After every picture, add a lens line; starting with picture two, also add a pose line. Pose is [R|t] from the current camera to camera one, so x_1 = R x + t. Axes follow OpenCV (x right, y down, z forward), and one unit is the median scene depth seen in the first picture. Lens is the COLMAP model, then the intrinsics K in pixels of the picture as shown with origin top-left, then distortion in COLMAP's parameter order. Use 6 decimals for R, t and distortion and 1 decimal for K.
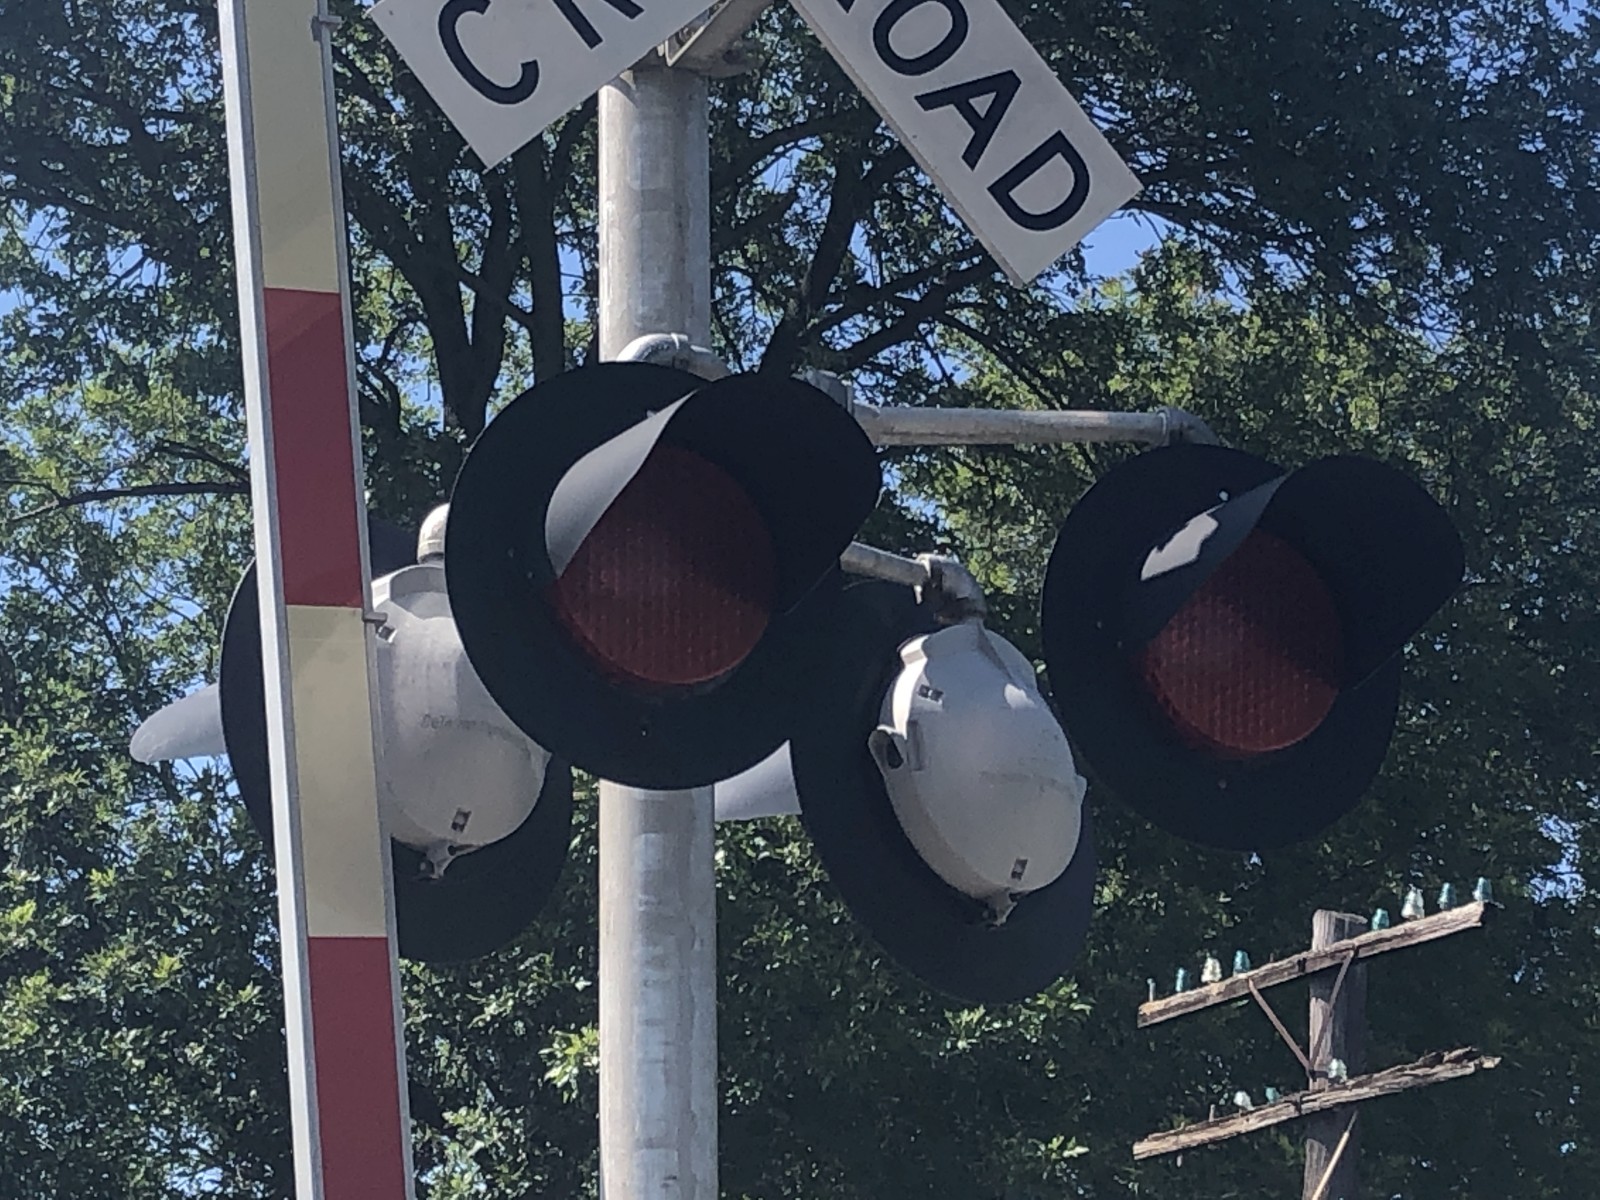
lens RADIAL K [[4726.0, 0, 796.7], [0, 4726.0, 597.1], [0, 0, 1]] dist [-0.013191, 0.000000]
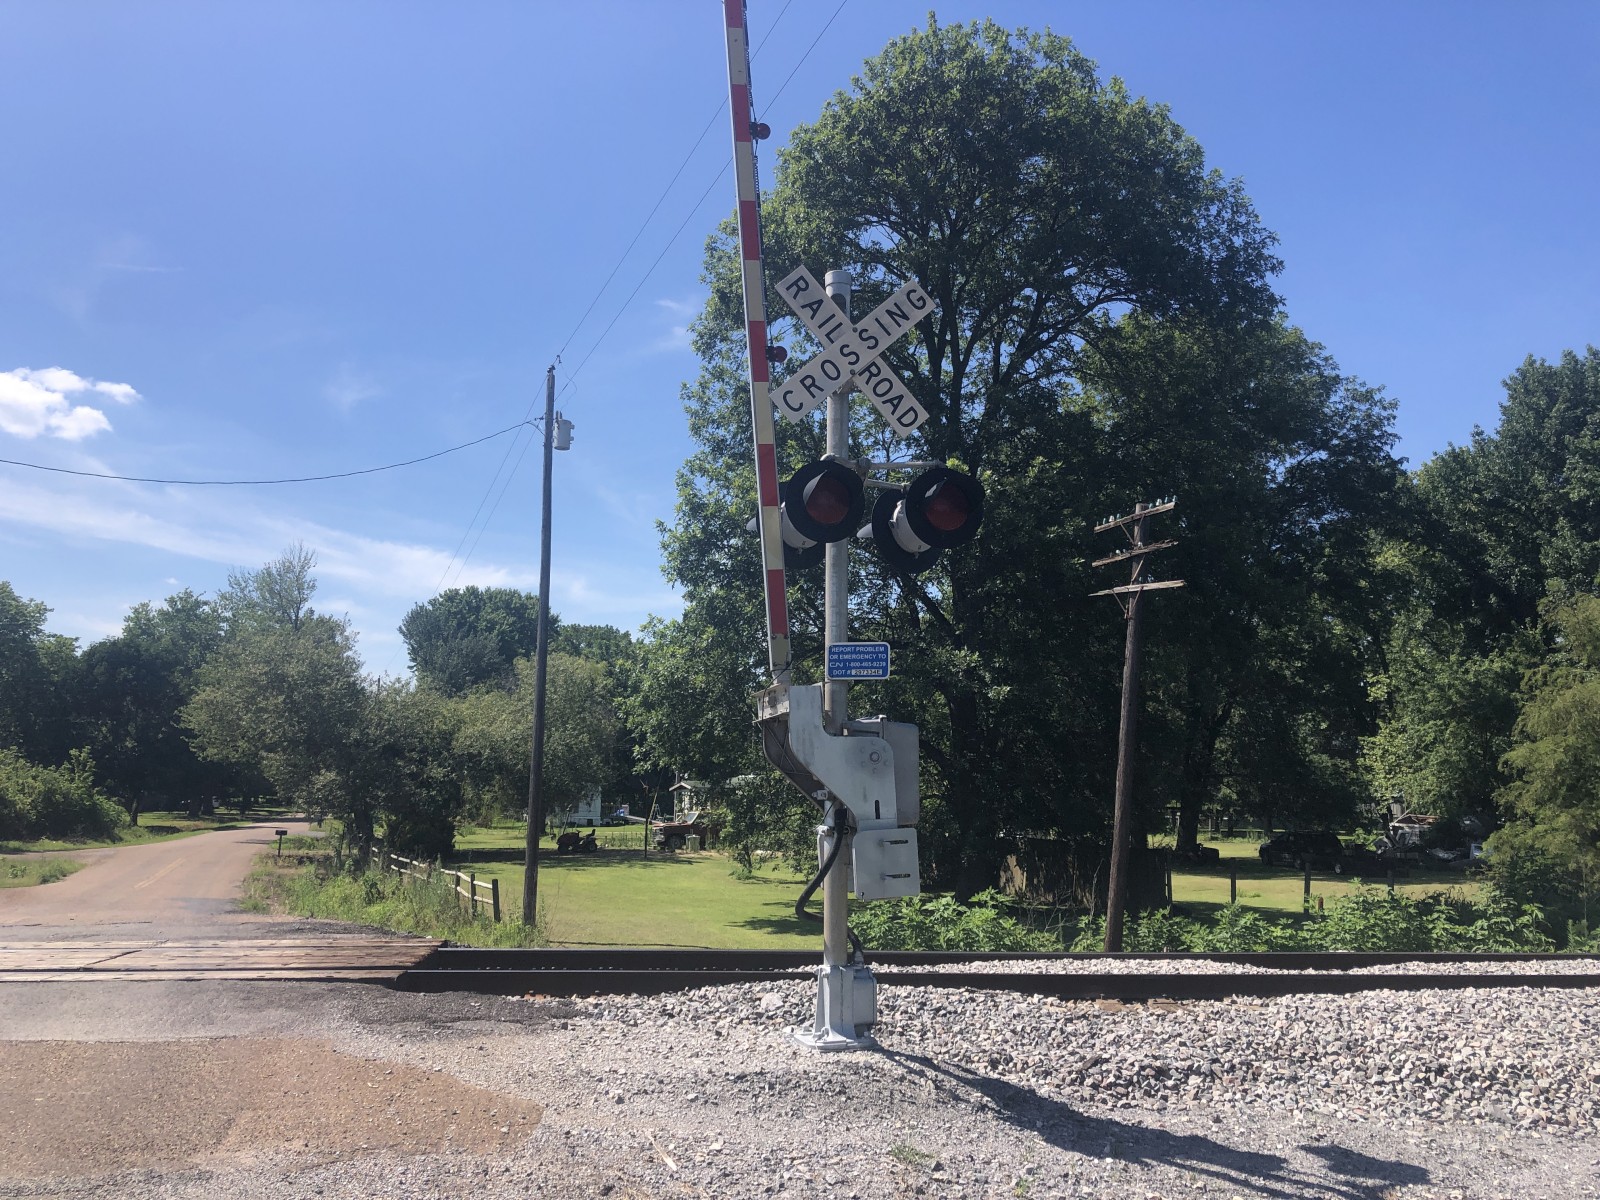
lens RADIAL K [[1332.7, 0, 800.1], [0, 1332.7, 556.2], [0, 0, 1]] dist [0.045779, -0.053152]
pose [[0.977955, -0.016883, -0.208132, 0.067805], [0.042701, 0.991833, 0.120184, -0.034010], [0.204403, -0.126422, 0.970689, -0.124270]]
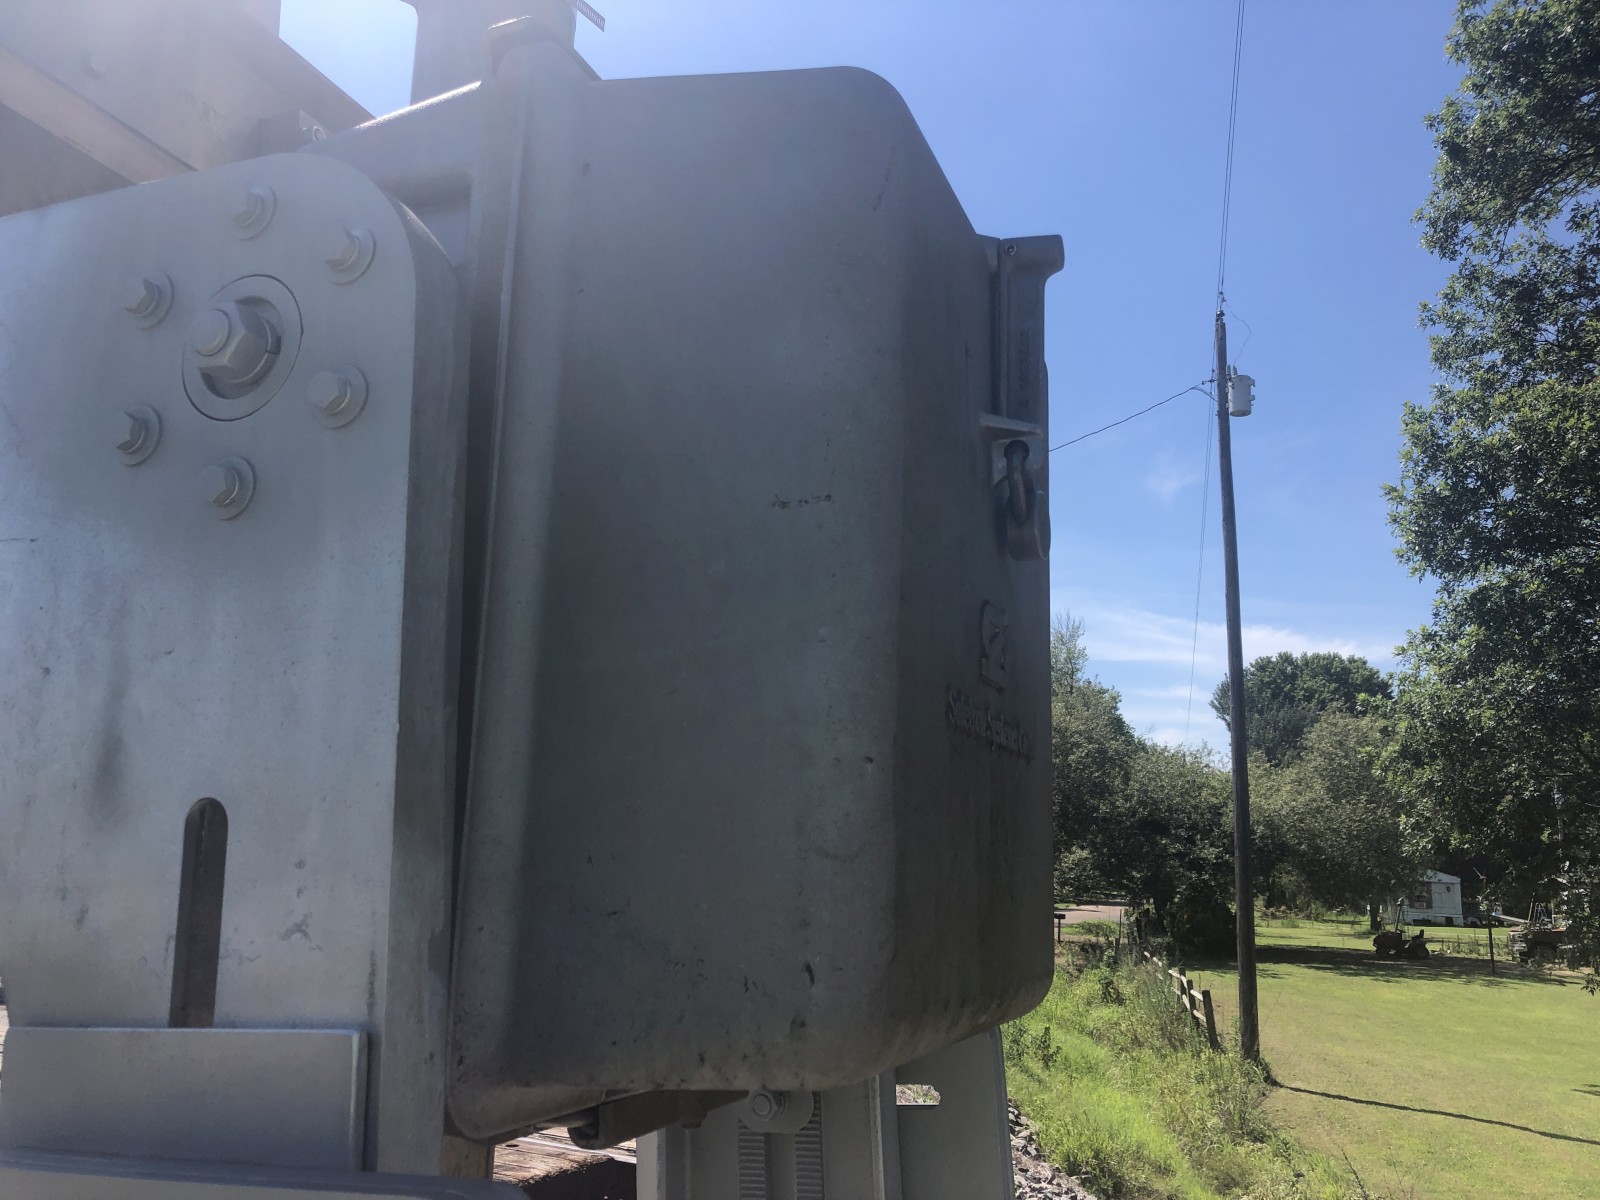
lens RADIAL K [[1332.7, 0, 797.6], [0, 1332.7, 565.2], [0, 0, 1]] dist [0.045779, -0.053152]
pose [[0.678800, -0.129280, -0.722853, 0.041411], [0.181746, 0.983332, -0.005197, 0.078104], [0.711477, -0.127848, 0.690982, 0.226334]]
